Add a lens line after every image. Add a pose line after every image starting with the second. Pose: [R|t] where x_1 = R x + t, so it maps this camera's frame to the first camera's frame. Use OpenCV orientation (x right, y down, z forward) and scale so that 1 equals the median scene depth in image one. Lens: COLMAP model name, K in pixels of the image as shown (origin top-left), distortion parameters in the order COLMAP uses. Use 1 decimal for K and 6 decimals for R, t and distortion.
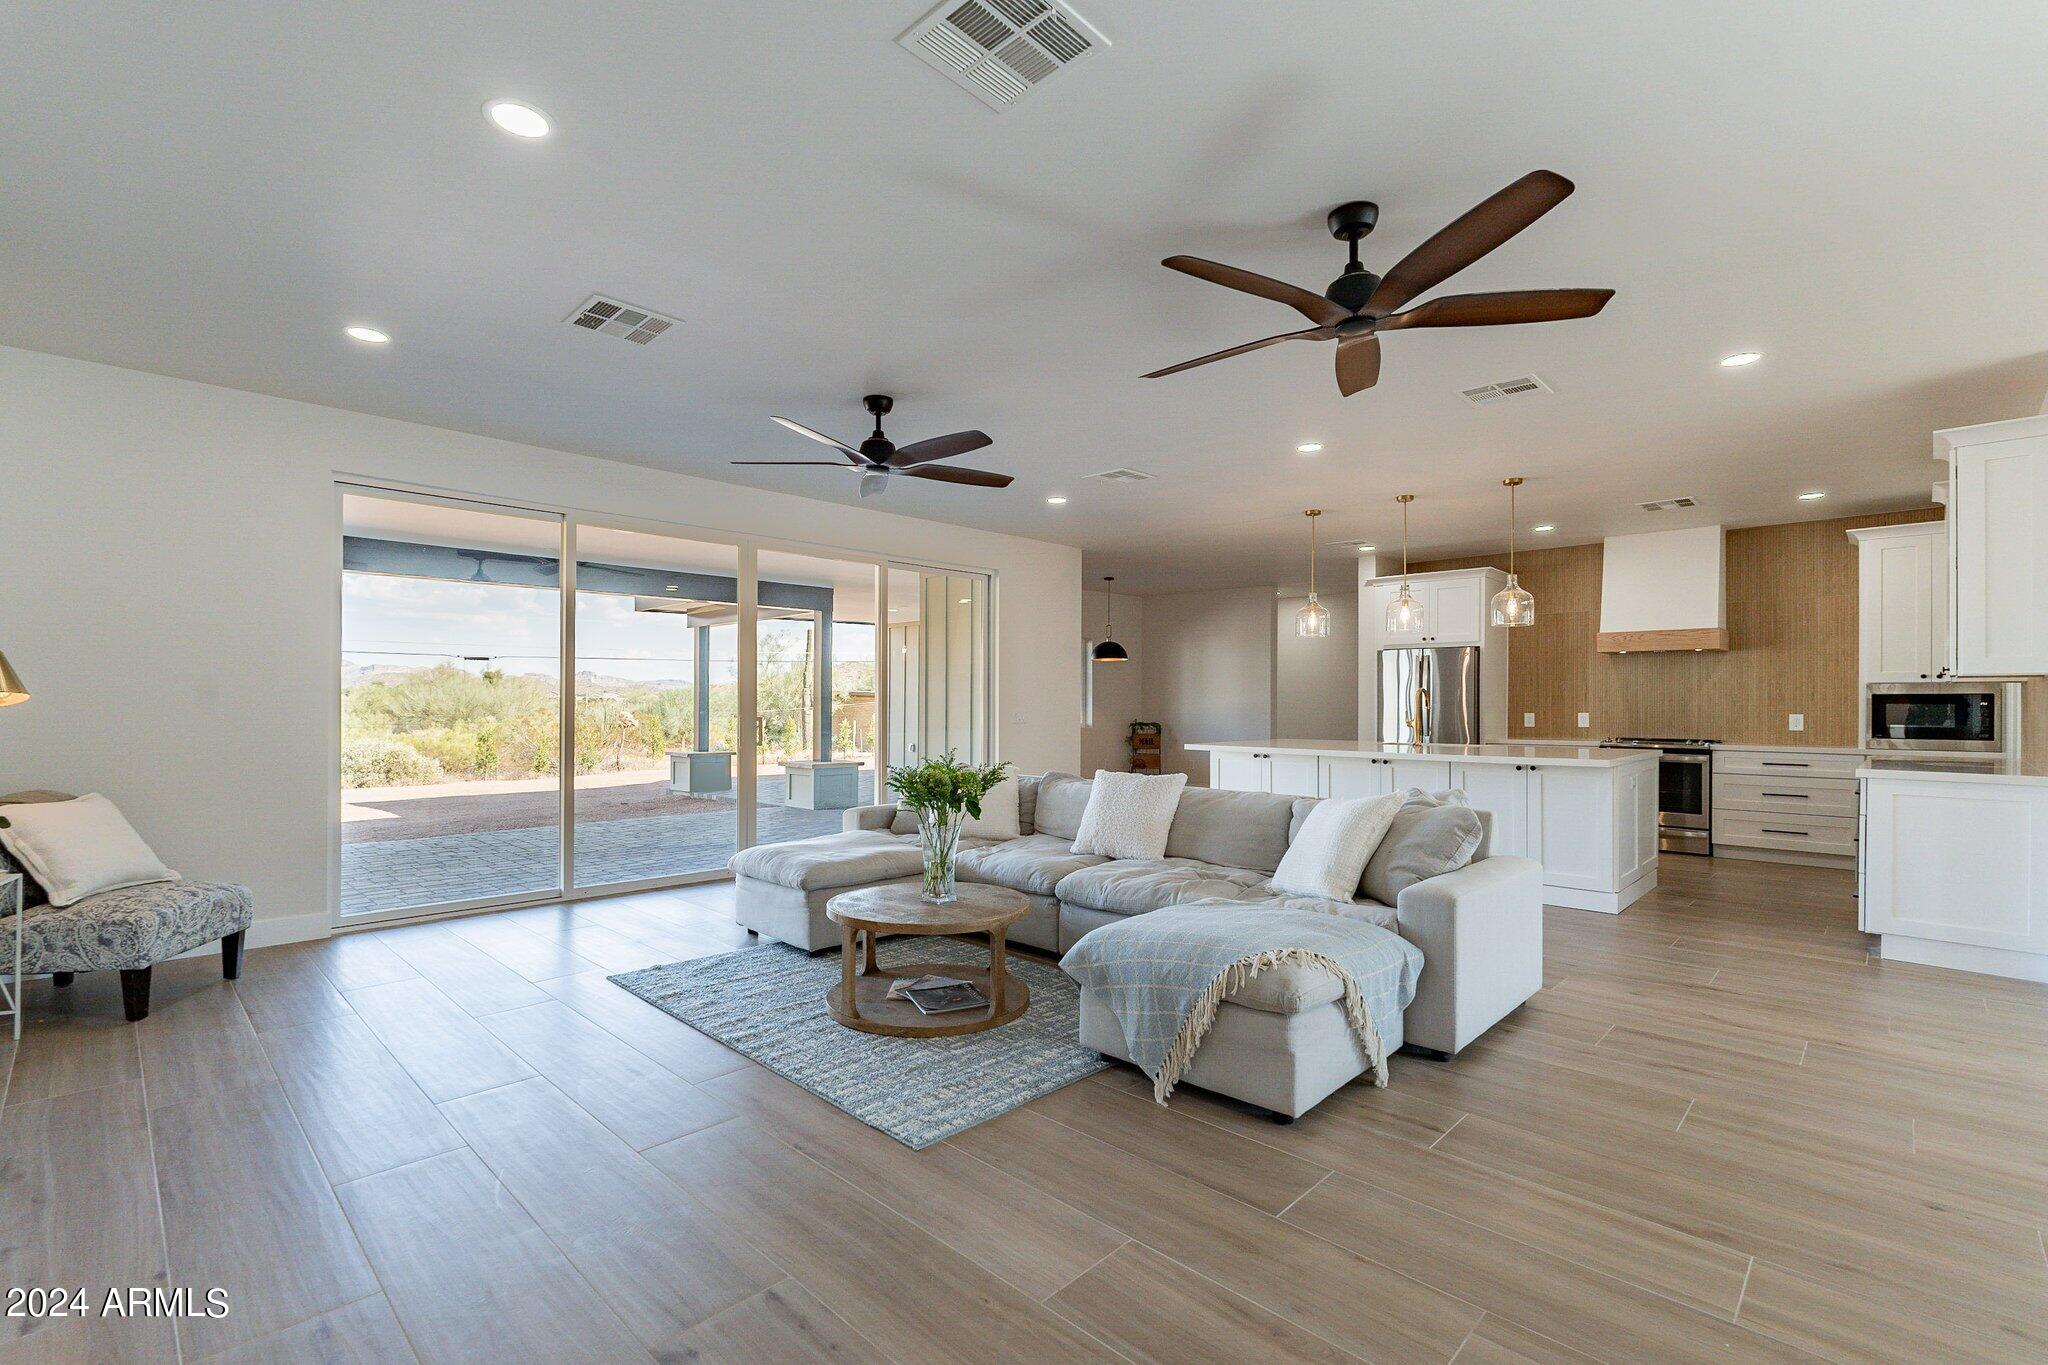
lens RADIAL K [[903.6, 0, 1024.3], [0, 903.6, 697.0], [0, 0, 1]] dist [0.000566, 0.000206]
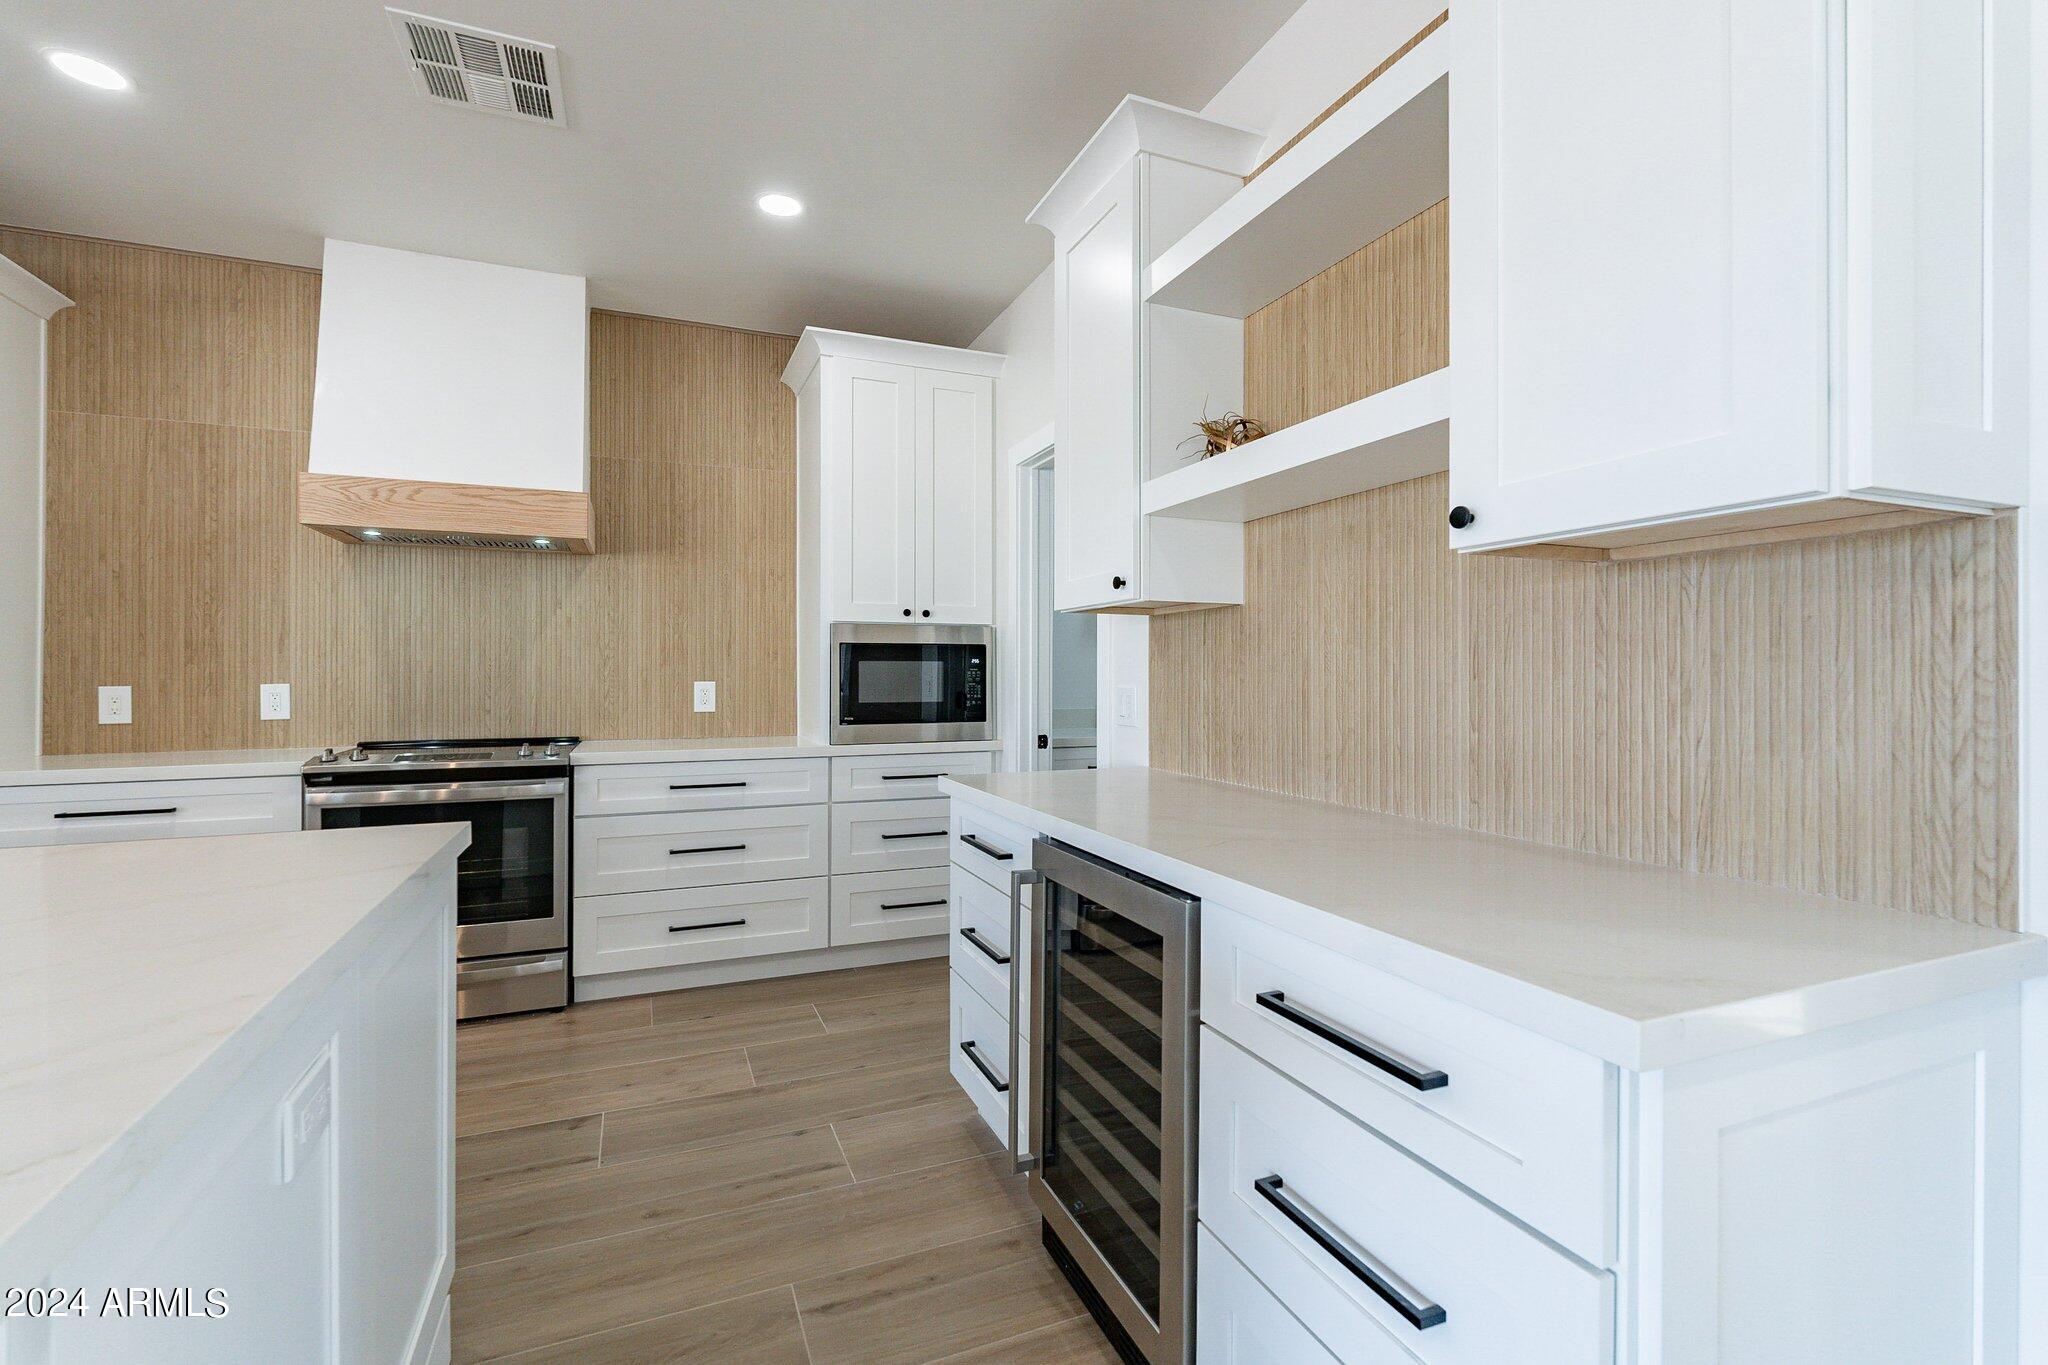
lens RADIAL K [[904.2, 0, 1023.5], [0, 904.2, 669.7], [0, 0, 1]] dist [-0.002216, 0.000181]
pose [[0.385745, 0.000222, 0.922605, 0.438506], [-0.005310, 0.999984, 0.001980, 0.010091], [-0.922590, -0.005662, 0.385740, 0.627335]]
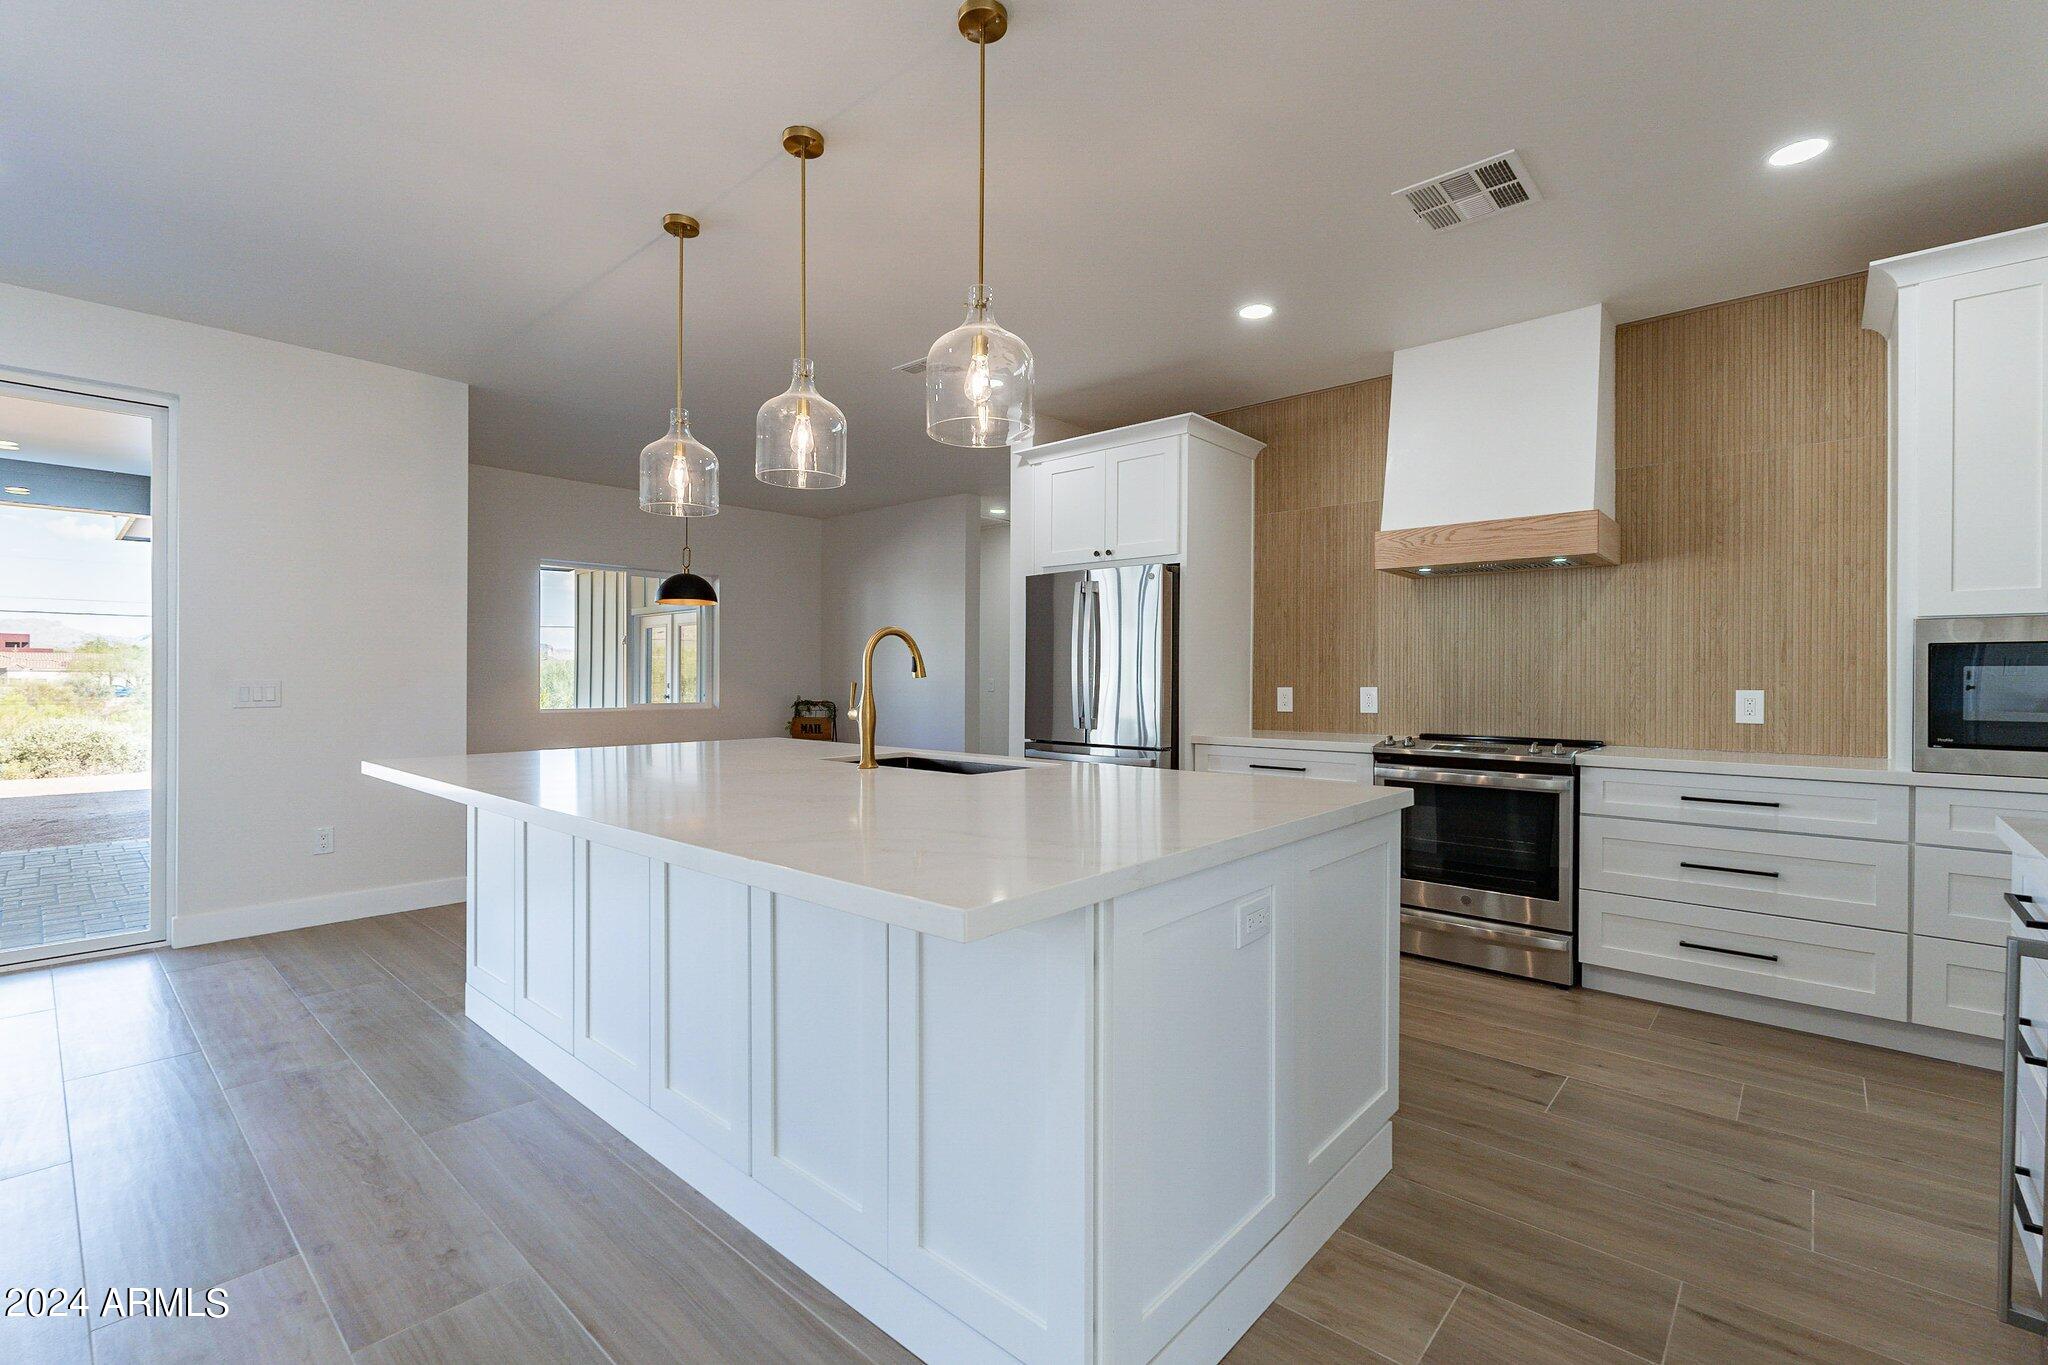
lens RADIAL K [[899.8, 0, 1022.5], [0, 899.8, 676.3], [0, 0, 1]] dist [-0.002816, -0.000025]
pose [[0.999029, 0.000401, 0.044050, 0.447147], [-0.000689, 0.999979, 0.006507, 0.008923], [-0.044046, -0.006531, 0.999008, 0.540918]]
